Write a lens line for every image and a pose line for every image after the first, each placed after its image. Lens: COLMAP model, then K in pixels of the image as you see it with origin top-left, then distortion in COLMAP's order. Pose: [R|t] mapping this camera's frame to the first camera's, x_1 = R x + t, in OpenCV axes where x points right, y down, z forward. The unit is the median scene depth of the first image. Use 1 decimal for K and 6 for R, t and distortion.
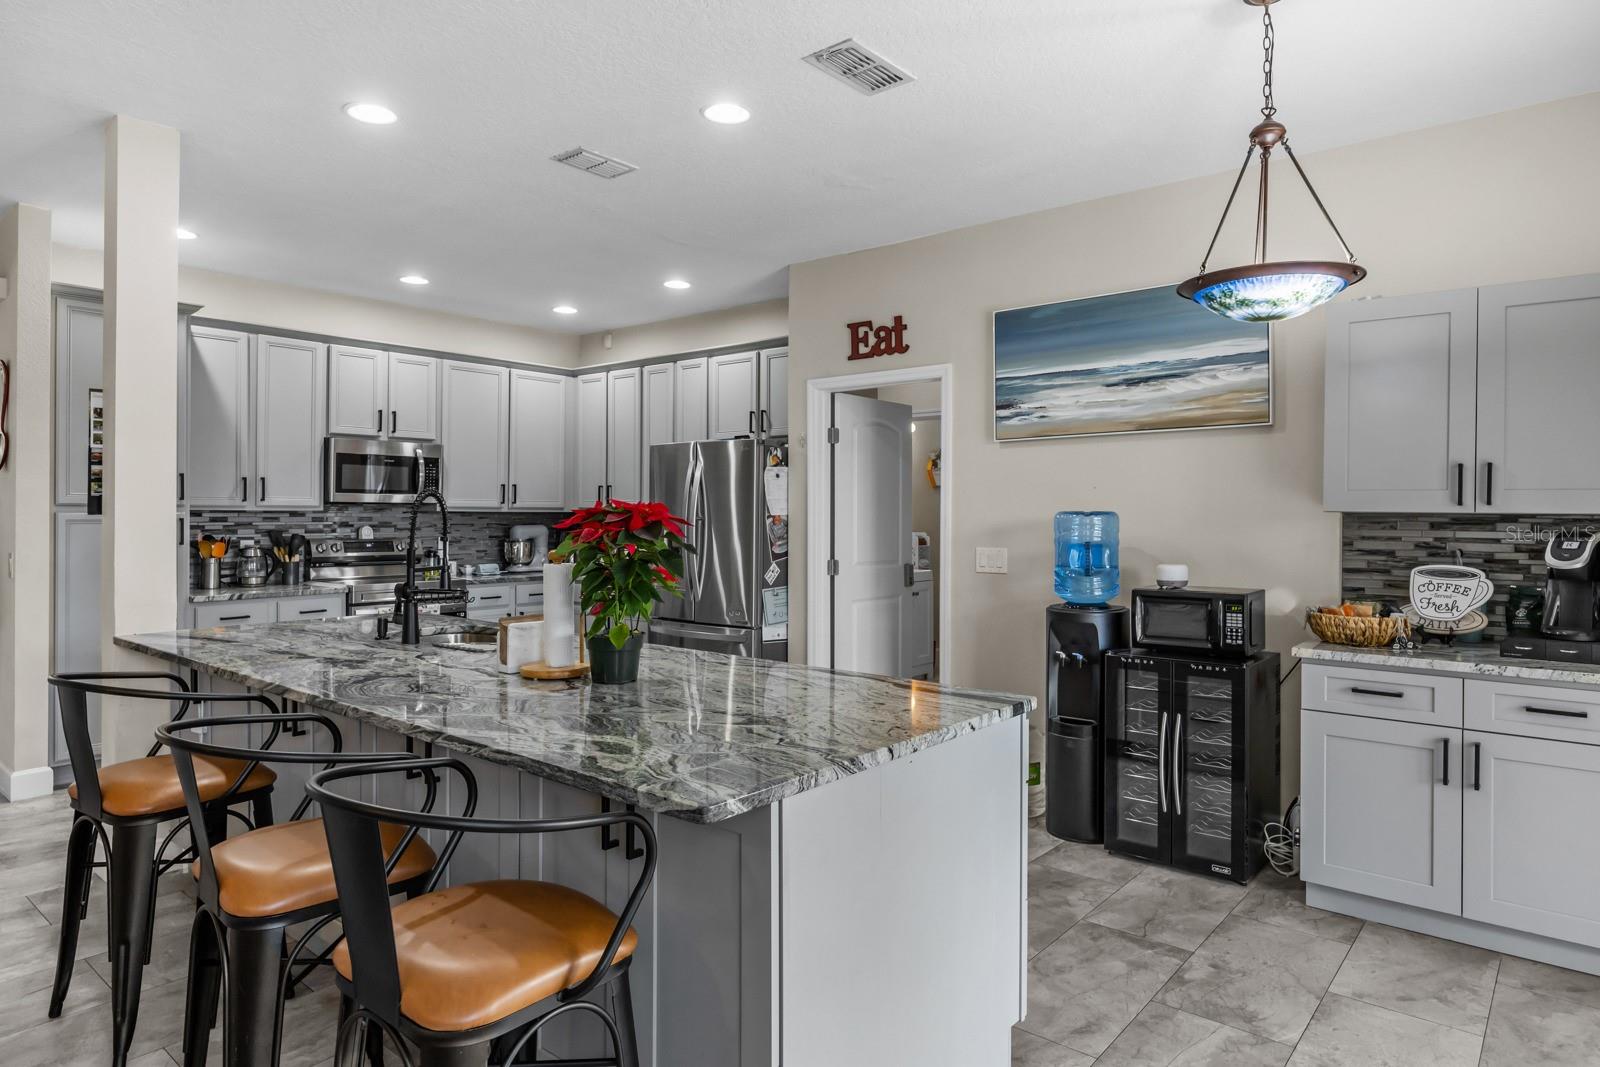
lens RADIAL K [[964.2, 0, 822.2], [0, 964.2, 509.7], [0, 0, 1]] dist [0.024593, -0.000240]
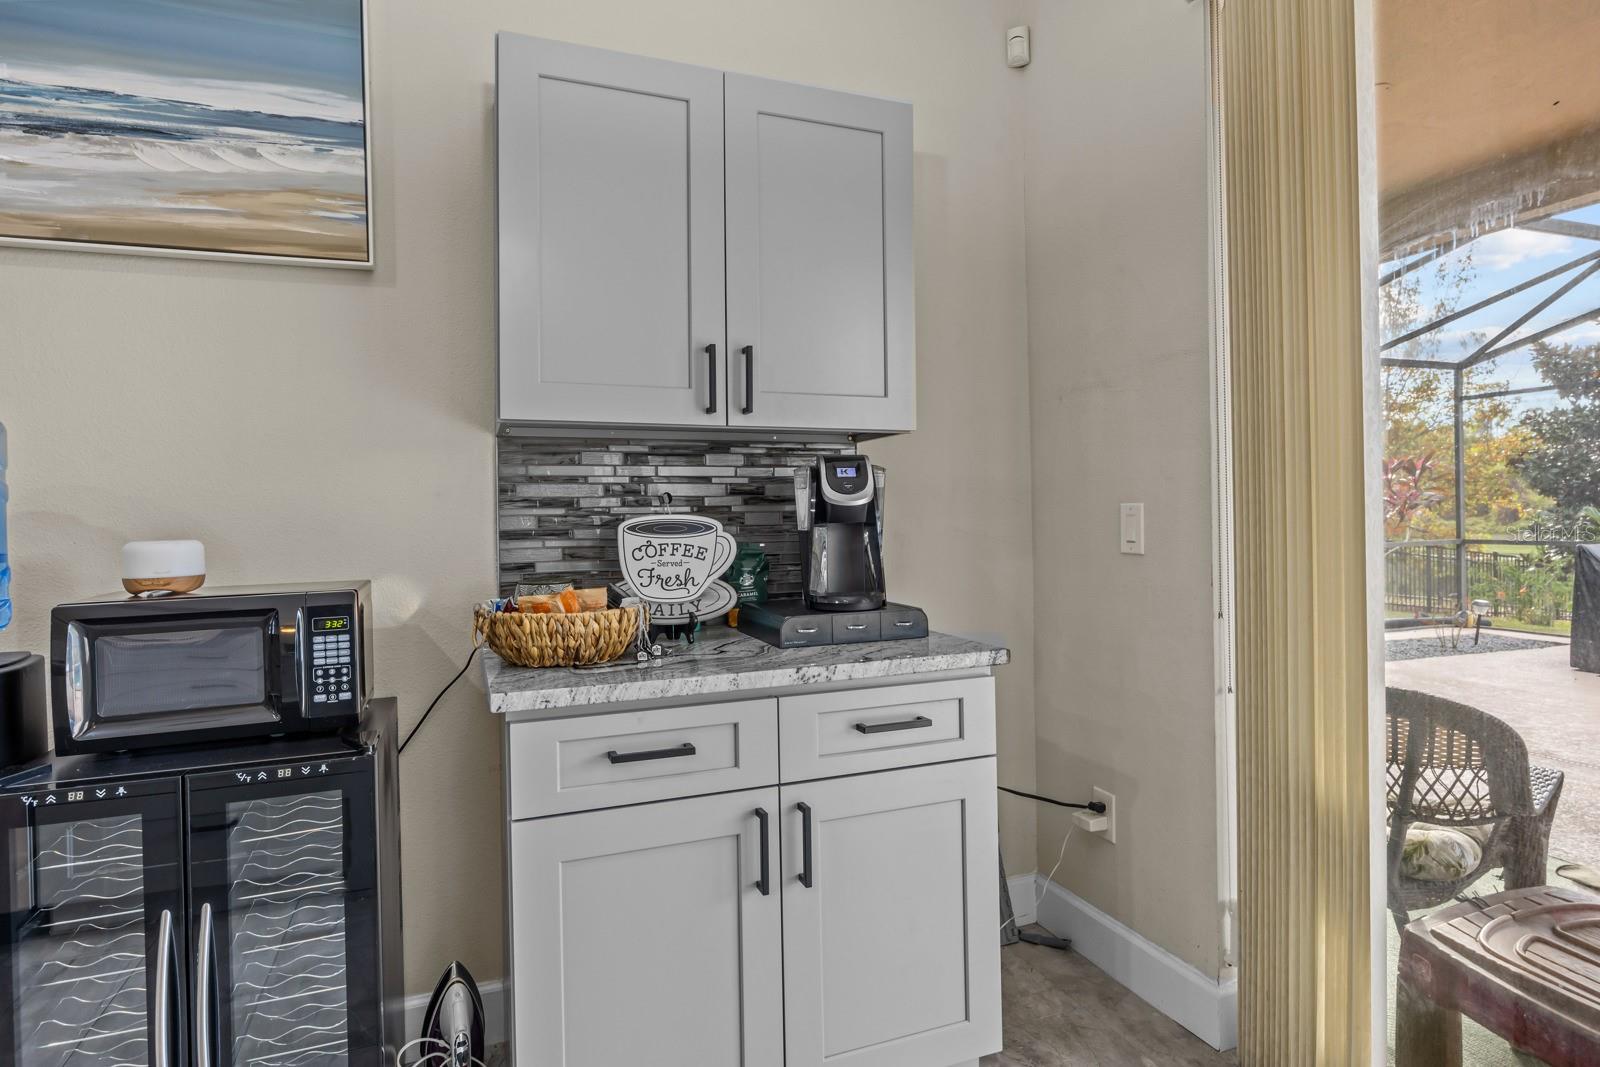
lens RADIAL K [[852.5, 0, 801.8], [0, 852.5, 518.3], [0, 0, 1]] dist [-0.013956, -0.000177]
pose [[0.503113, -0.017635, 0.864041, 0.186029], [0.017372, 0.999796, 0.010290, 0.050087], [-0.864046, 0.009834, 0.503317, 0.587544]]
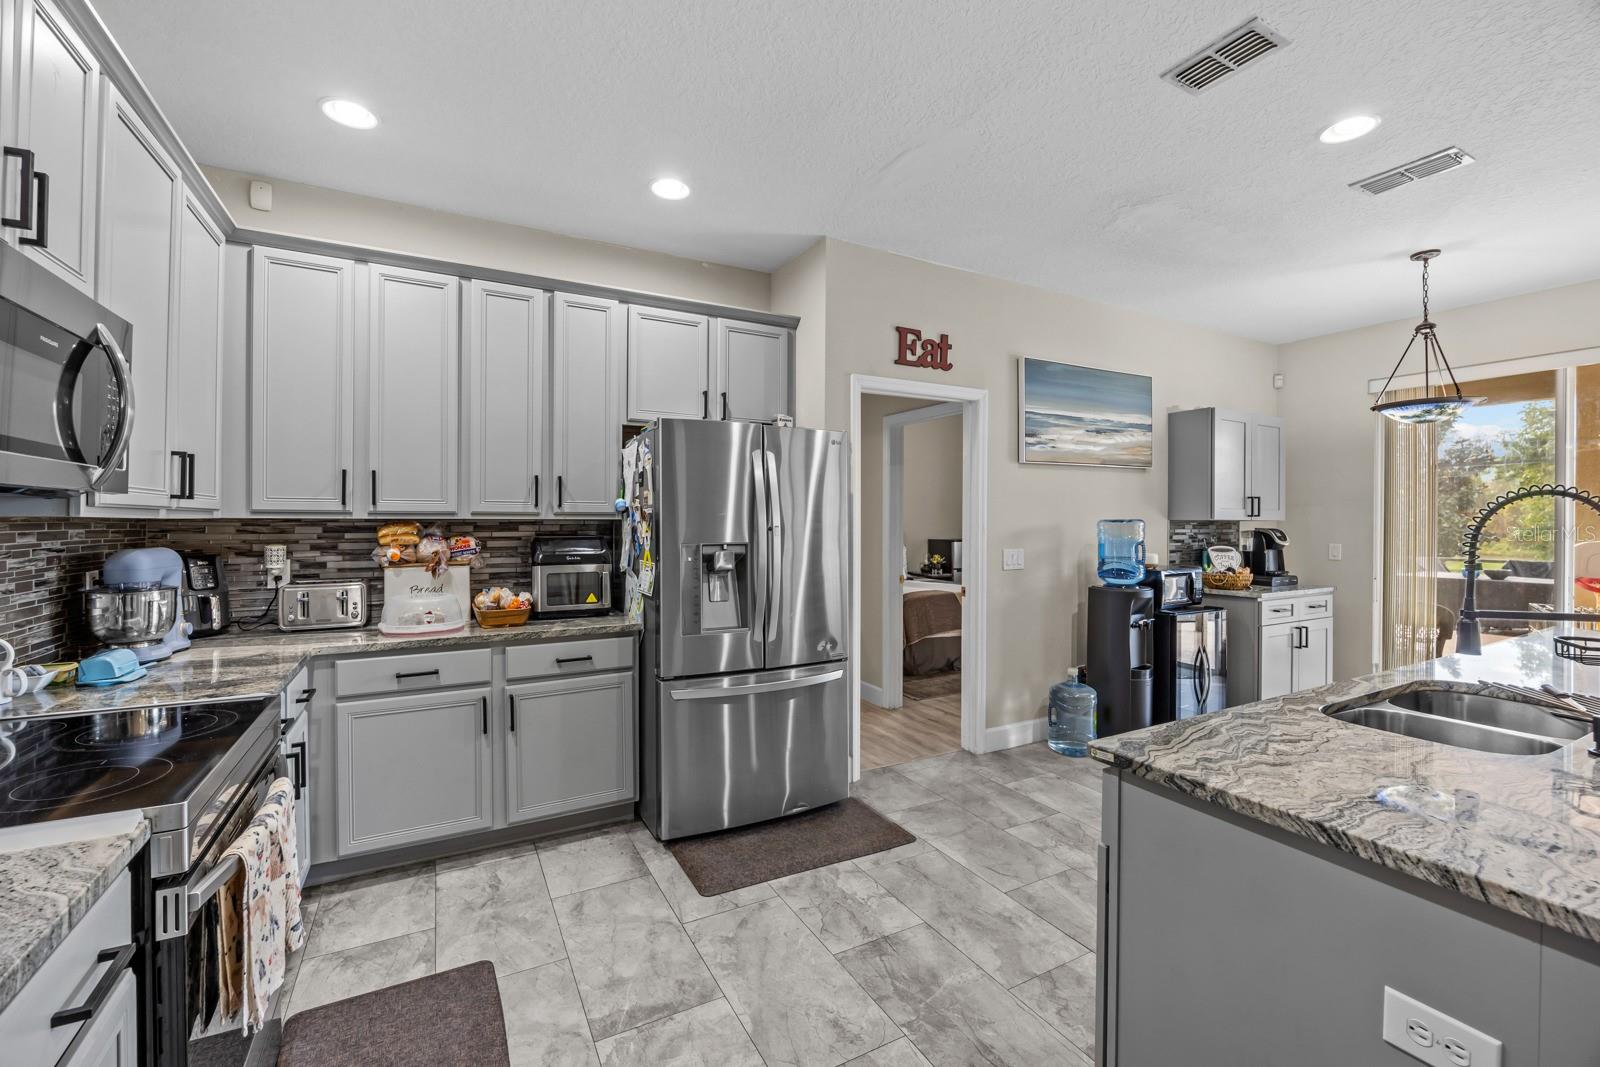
lens RADIAL K [[679.4, 0, 799.2], [0, 679.4, 521.2], [0, 0, 1]] dist [-0.005492, -0.000151]
pose [[0.376508, -0.008782, 0.926372, -0.903993], [-0.007187, 0.999897, 0.012400, -0.005231], [-0.926385, -0.011327, 0.376406, 1.160960]]
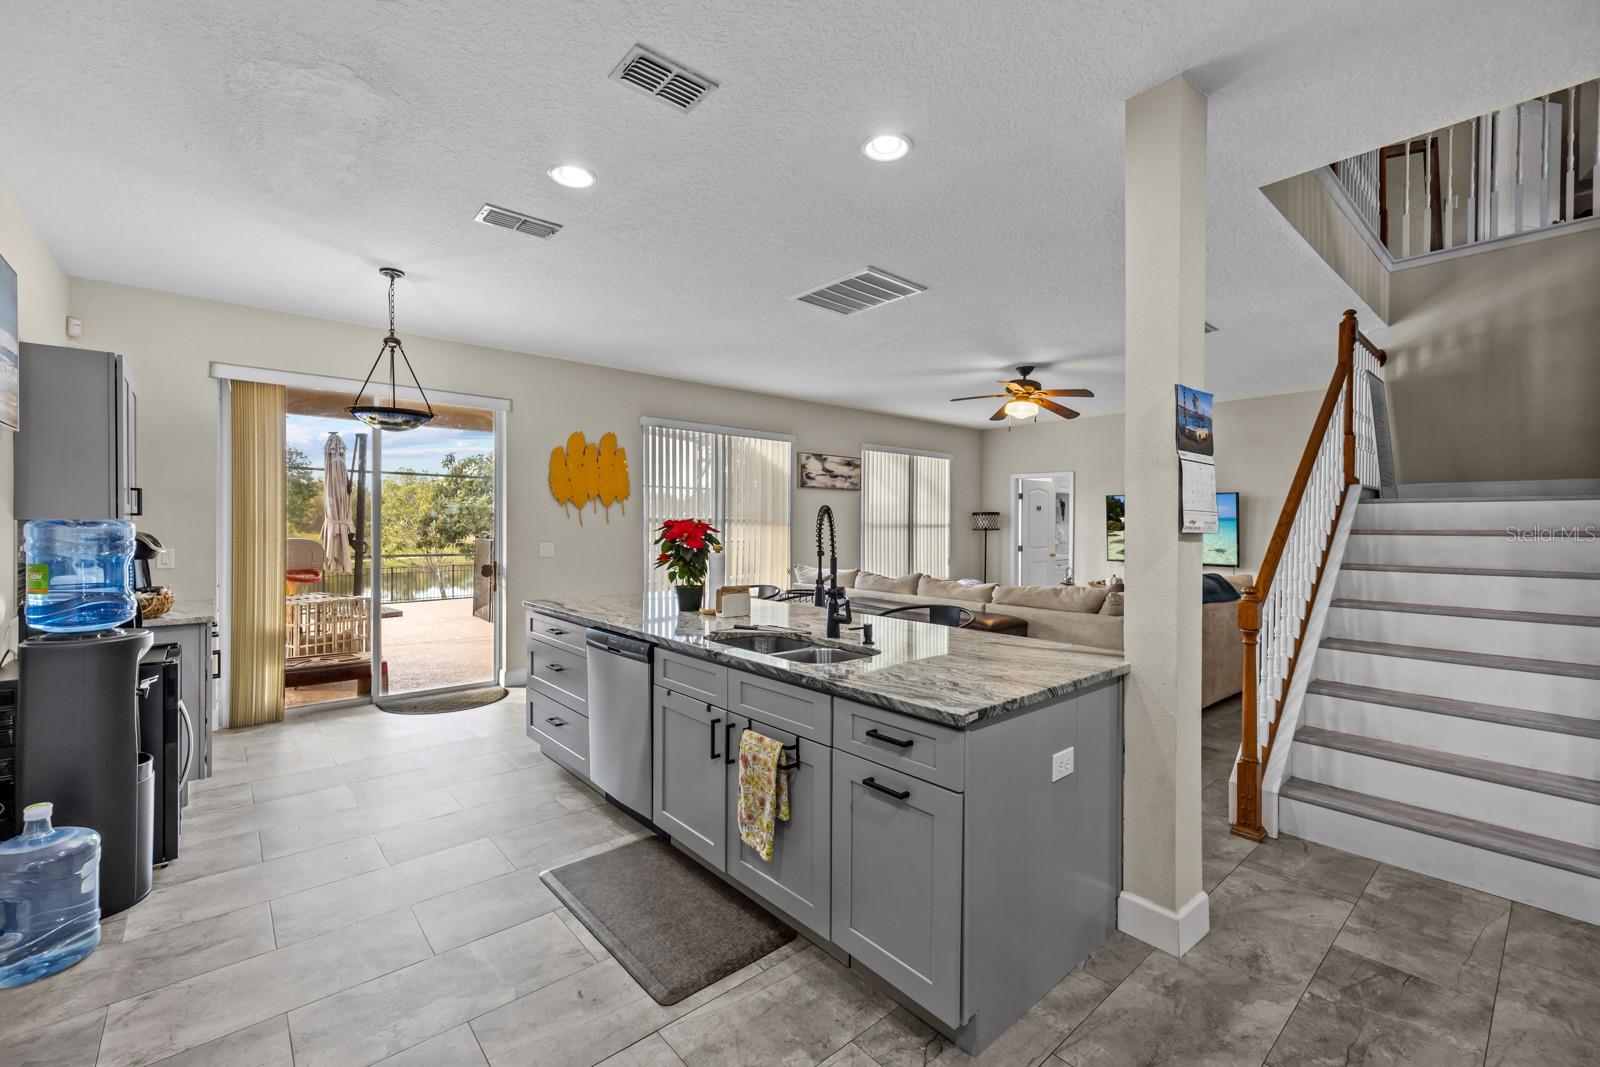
lens RADIAL K [[670.2, 0, 808.6], [0, 670.2, 526.8], [0, 0, 1]] dist [-0.000099, 0.000301]
pose [[-0.988021, -0.013244, 0.153749, -0.462679], [-0.014244, 0.999884, -0.005410, 0.002398], [-0.153659, -0.007535, -0.988095, 1.602909]]
